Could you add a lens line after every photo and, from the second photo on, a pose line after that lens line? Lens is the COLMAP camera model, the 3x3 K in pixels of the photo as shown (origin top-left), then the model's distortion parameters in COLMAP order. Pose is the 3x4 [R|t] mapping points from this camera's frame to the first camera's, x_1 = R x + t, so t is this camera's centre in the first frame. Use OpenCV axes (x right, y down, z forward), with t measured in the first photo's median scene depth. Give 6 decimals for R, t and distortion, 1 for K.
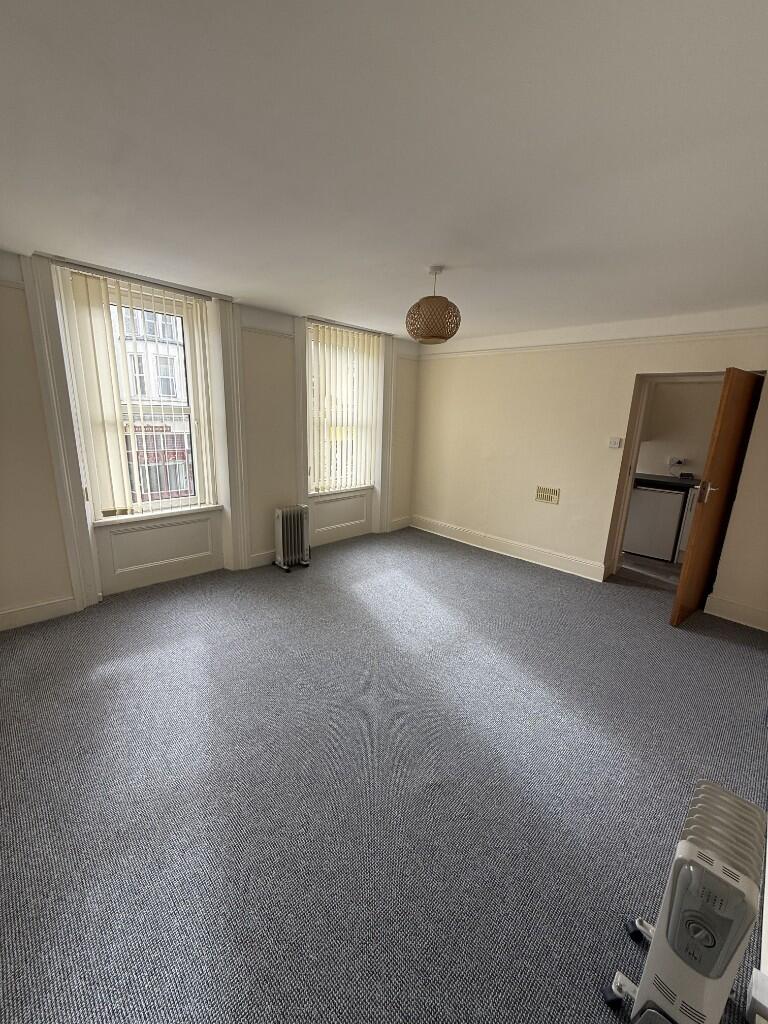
lens RADIAL K [[409.9, 0, 386.6], [0, 409.9, 510.2], [0, 0, 1]] dist [-0.001300, 0.000190]
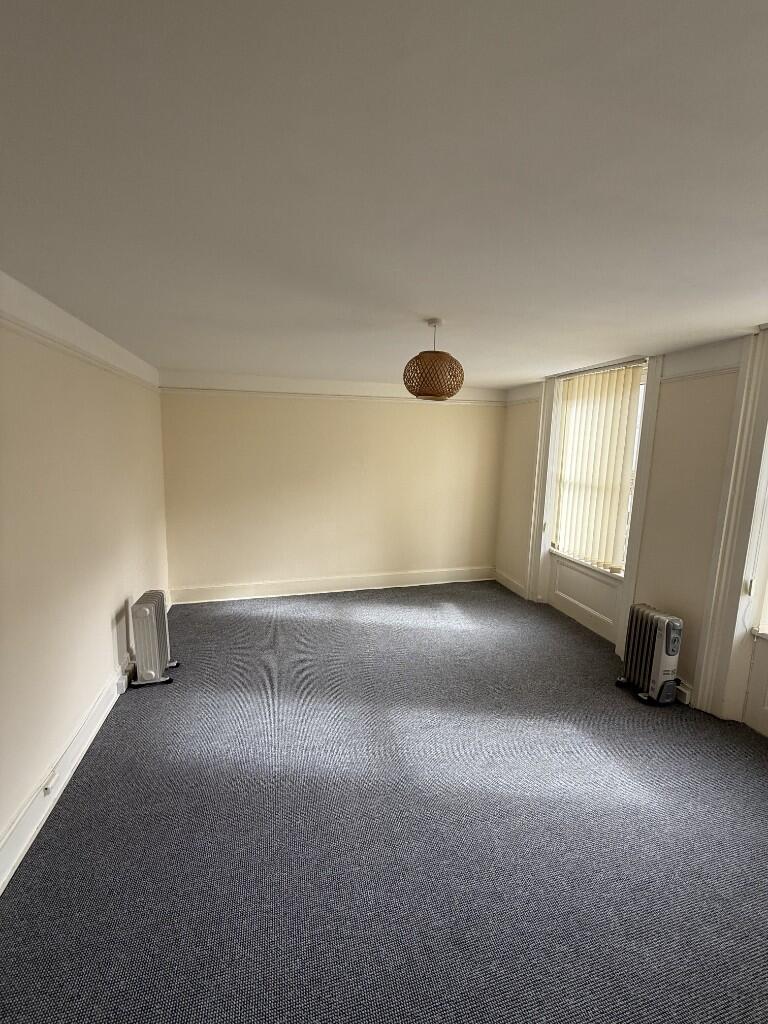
lens RADIAL K [[409.9, 0, 386.6], [0, 409.9, 510.2], [0, 0, 1]] dist [-0.001300, 0.000190]
pose [[-0.506384, 0.094786, -0.857083, 0.772329], [-0.238811, 0.939648, 0.245012, -0.308101], [0.828580, 0.328750, -0.453187, 1.140703]]
